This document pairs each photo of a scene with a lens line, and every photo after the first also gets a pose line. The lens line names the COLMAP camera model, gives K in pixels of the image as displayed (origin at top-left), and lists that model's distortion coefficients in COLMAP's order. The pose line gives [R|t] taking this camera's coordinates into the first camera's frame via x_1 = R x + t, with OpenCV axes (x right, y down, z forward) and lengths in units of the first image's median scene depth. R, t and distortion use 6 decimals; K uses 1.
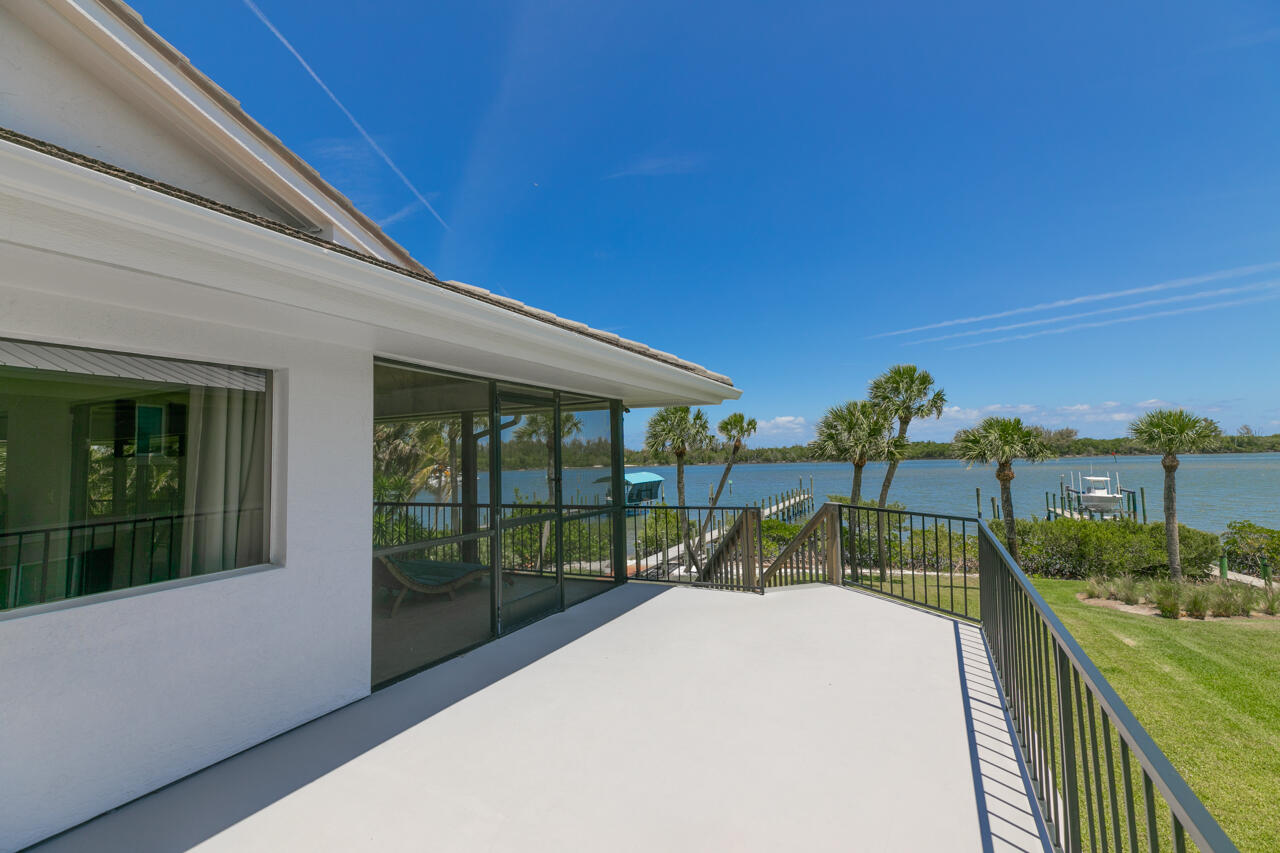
lens RADIAL K [[572.4, 0, 642.9], [0, 572.4, 427.2], [0, 0, 1]] dist [0.015445, 0.000010]
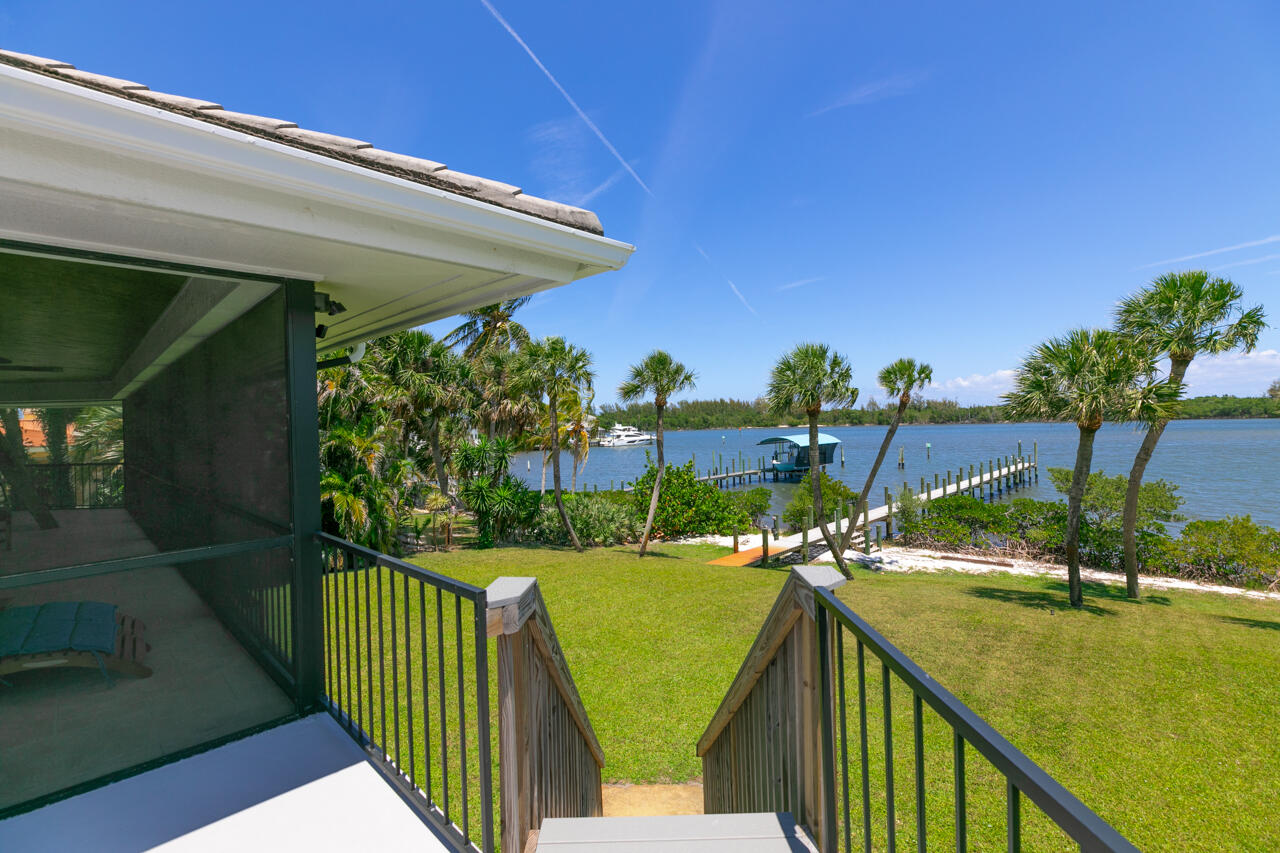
lens RADIAL K [[569.3, 0, 639.1], [0, 569.3, 424.3], [0, 0, 1]] dist [0.002804, 0.000523]
pose [[0.945056, 0.002651, -0.326898, 0.090718], [0.018519, 0.997927, 0.061630, 0.010739], [0.326384, -0.064298, 0.943048, 0.191279]]
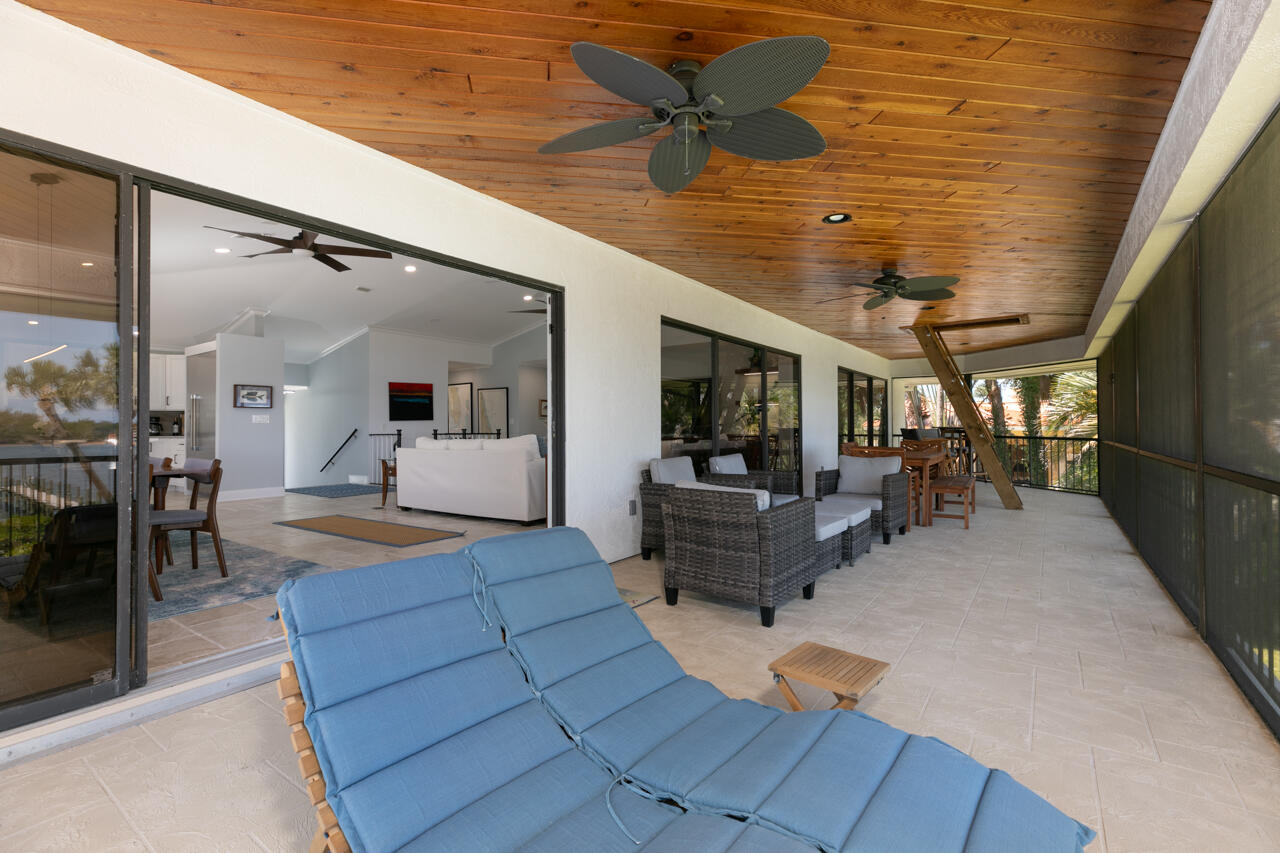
lens RADIAL K [[568.5, 0, 639.3], [0, 568.5, 414.0], [0, 0, 1]] dist [0.021058, 0.000117]
pose [[-0.164796, 0.009821, -0.986279, -0.050886], [0.058436, 0.998291, 0.000176, 0.029462], [0.984595, -0.057605, -0.165089, 0.265769]]
